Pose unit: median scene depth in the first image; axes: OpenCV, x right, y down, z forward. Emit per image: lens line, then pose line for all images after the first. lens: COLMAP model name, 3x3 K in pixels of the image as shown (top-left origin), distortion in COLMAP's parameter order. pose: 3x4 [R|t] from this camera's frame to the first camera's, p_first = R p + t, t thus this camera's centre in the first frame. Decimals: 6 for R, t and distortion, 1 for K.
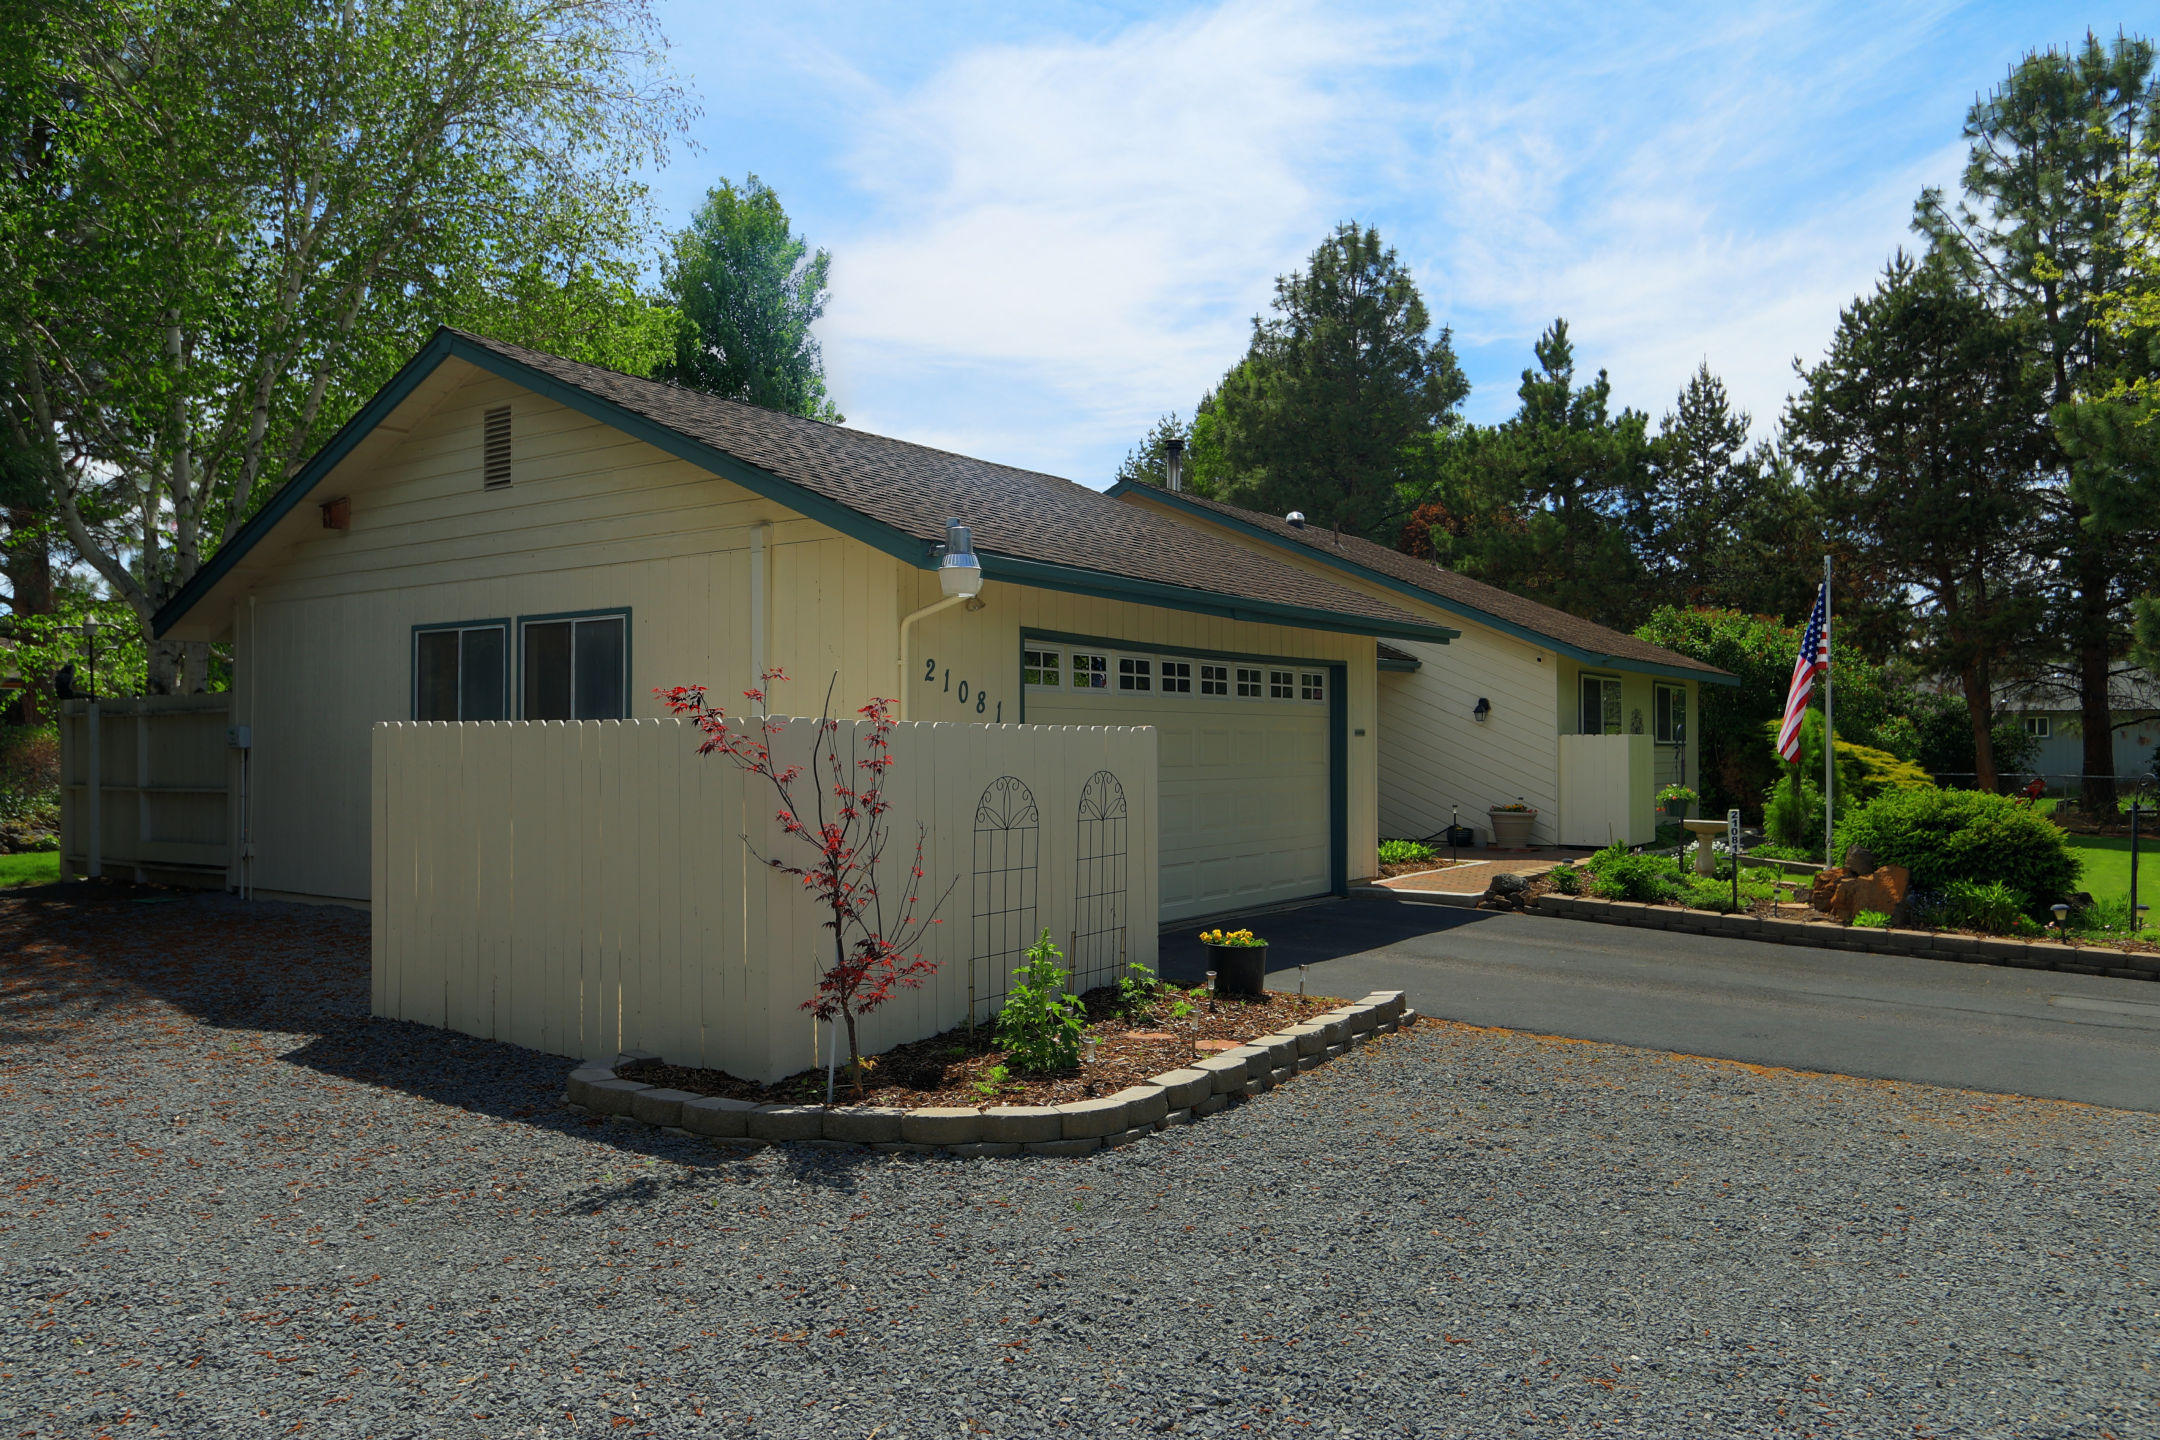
lens RADIAL K [[1532.0, 0, 1110.6], [0, 1532.0, 698.5], [0, 0, 1]] dist [0.034987, -0.004483]
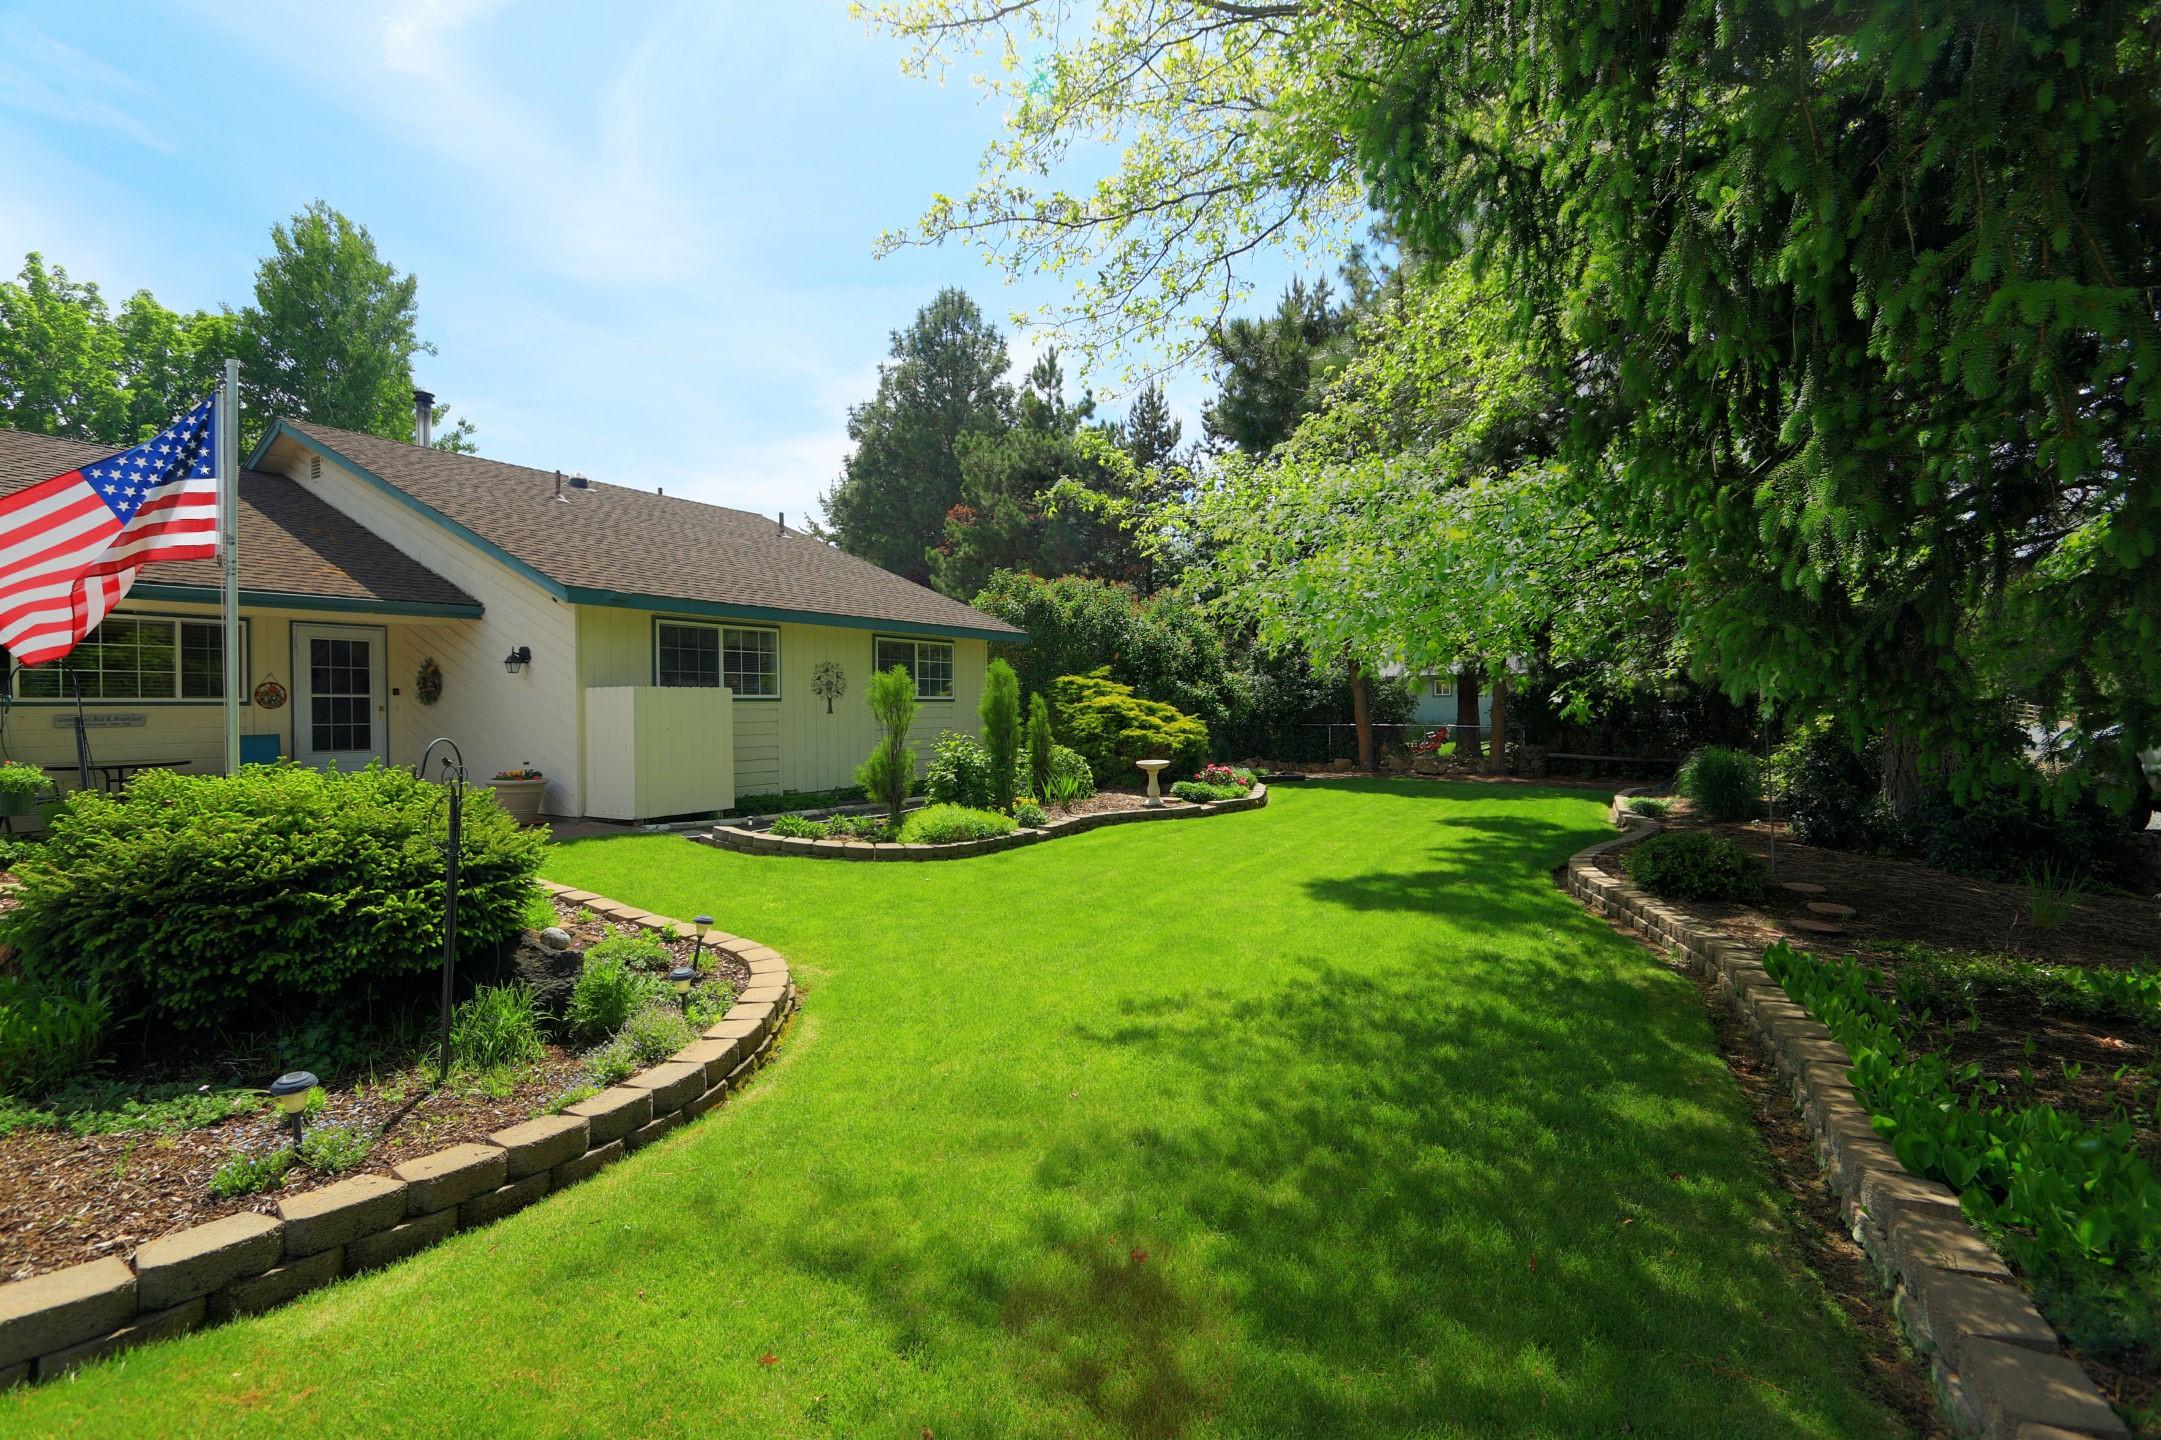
lens RADIAL K [[987.4, 0, 1072.1], [0, 987.4, 718.2], [0, 0, 1]] dist [-0.014931, 0.002428]
pose [[0.999293, -0.006962, 0.036947, 0.307662], [0.005402, 0.999097, 0.042142, 0.010594], [-0.037207, -0.041913, 0.998428, 0.249134]]
